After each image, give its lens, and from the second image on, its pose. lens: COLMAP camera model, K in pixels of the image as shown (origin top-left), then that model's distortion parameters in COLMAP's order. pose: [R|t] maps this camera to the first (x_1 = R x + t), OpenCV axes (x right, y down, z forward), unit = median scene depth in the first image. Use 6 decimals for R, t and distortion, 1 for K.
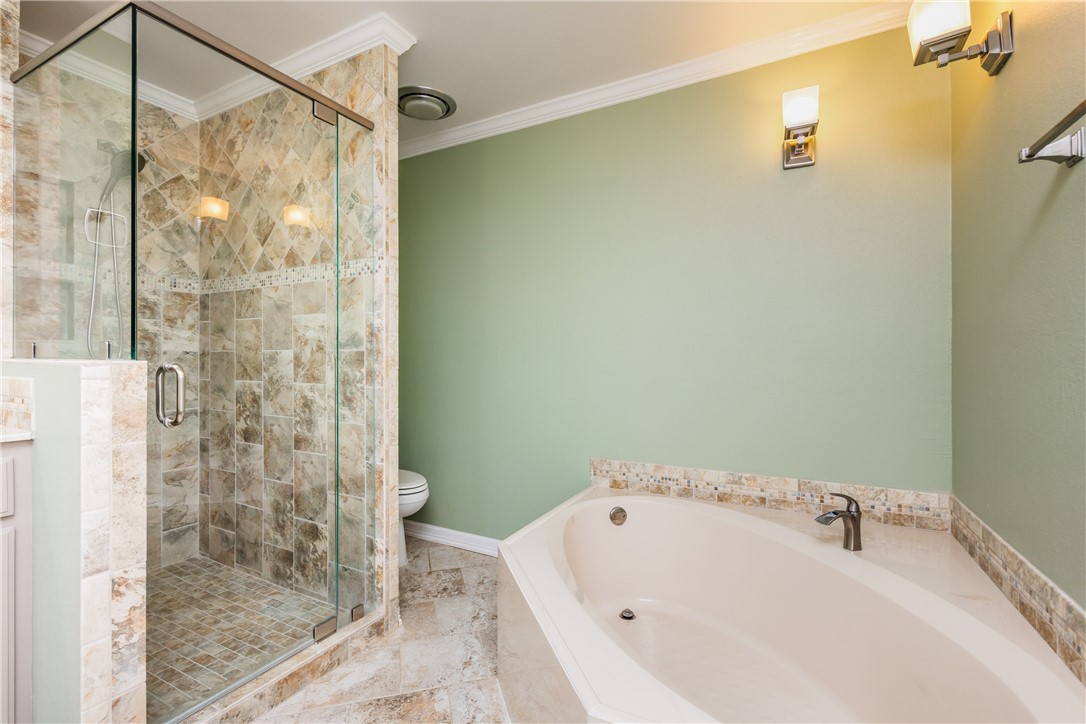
lens RADIAL K [[472.2, 0, 546.1], [0, 472.2, 359.6], [0, 0, 1]] dist [-0.007398, -0.000205]
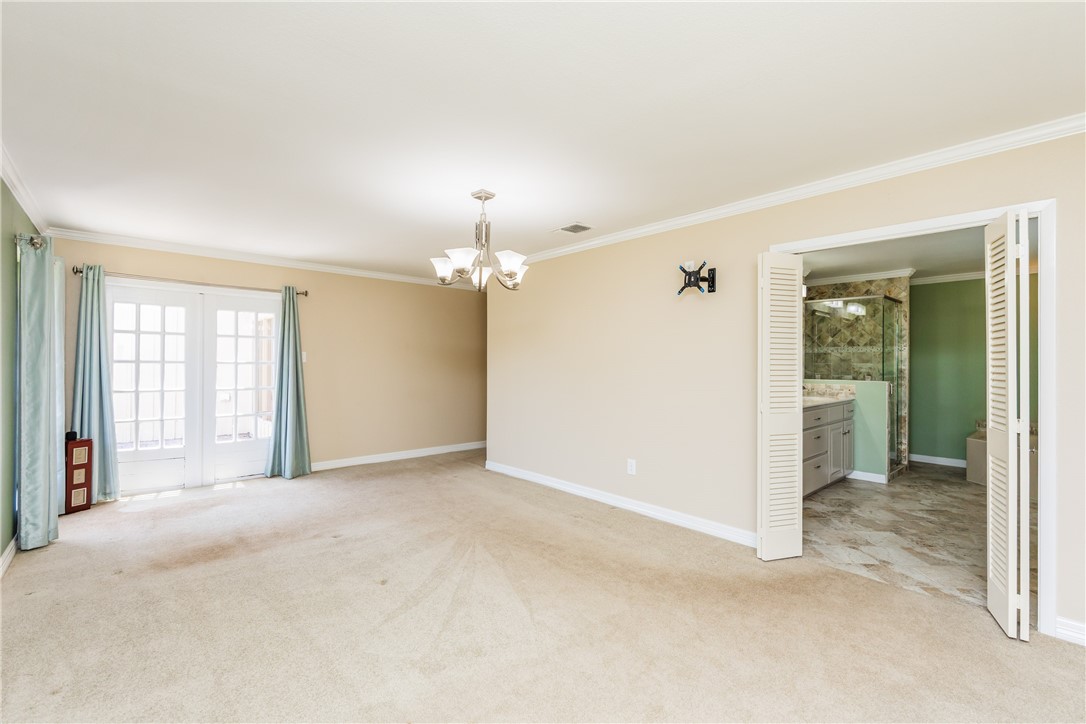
lens RADIAL K [[466.6, 0, 543.0], [0, 466.6, 362.0], [0, 0, 1]] dist [-0.001065, 0.000003]
pose [[0.939676, 0.002555, -0.342058, -1.242235], [-0.004530, 0.999977, -0.004974, -0.073666], [0.342037, 0.006224, 0.939666, -2.141225]]
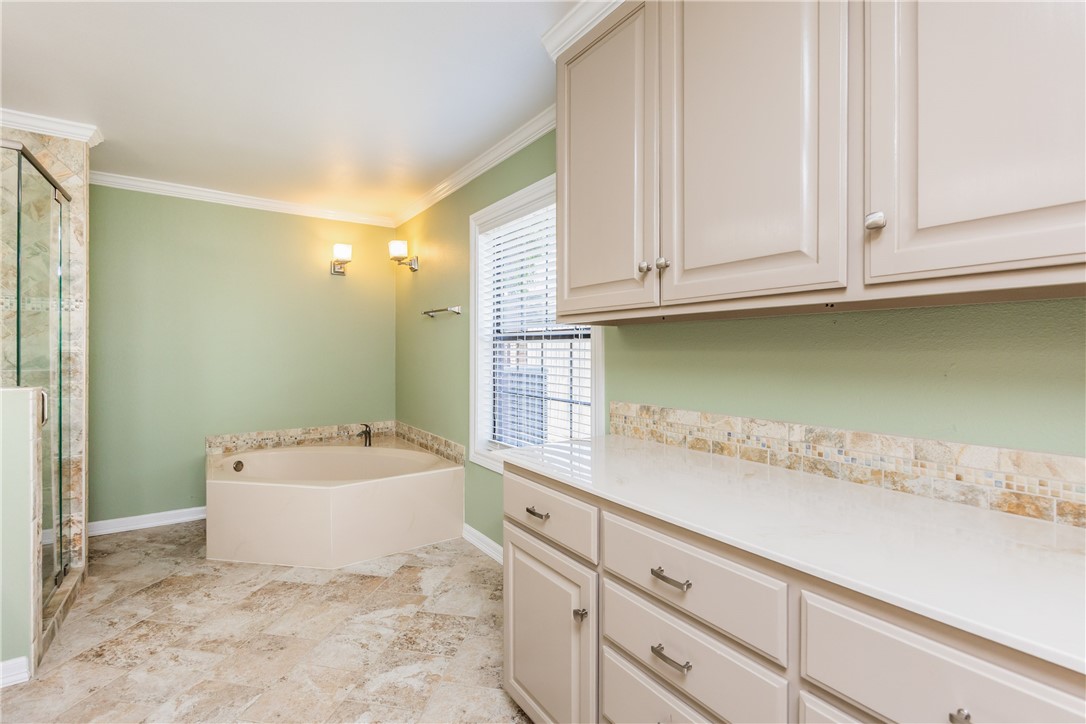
lens RADIAL K [[481.8, 0, 543.7], [0, 481.8, 353.0], [0, 0, 1]] dist [-0.001026, 0.000535]
pose [[0.448215, -0.002500, 0.893922, -0.803539], [-0.000541, 0.999995, 0.003067, -0.060063], [-0.893926, -0.001858, 0.448211, -0.640780]]
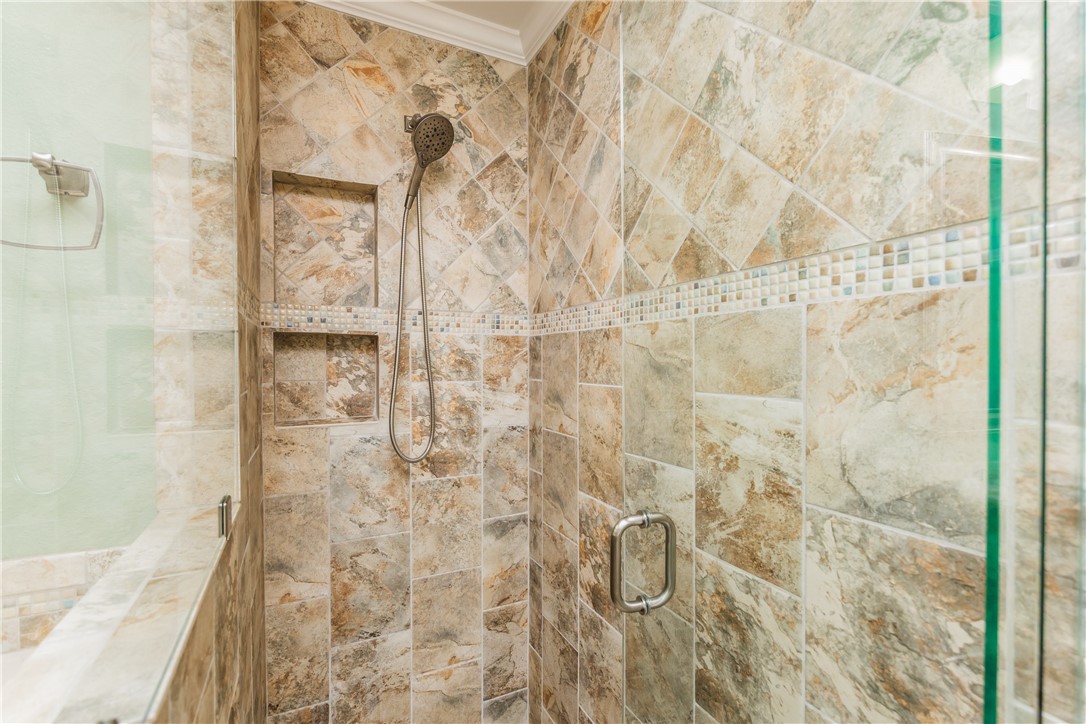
lens RADIAL K [[472.2, 0, 546.1], [0, 472.2, 359.6], [0, 0, 1]] dist [-0.007398, -0.000205]
pose [[0.807246, -0.003469, -0.590205, -0.367760], [0.000791, 0.999988, -0.004796, -0.112758], [0.590215, 0.003405, 0.807239, 0.535870]]
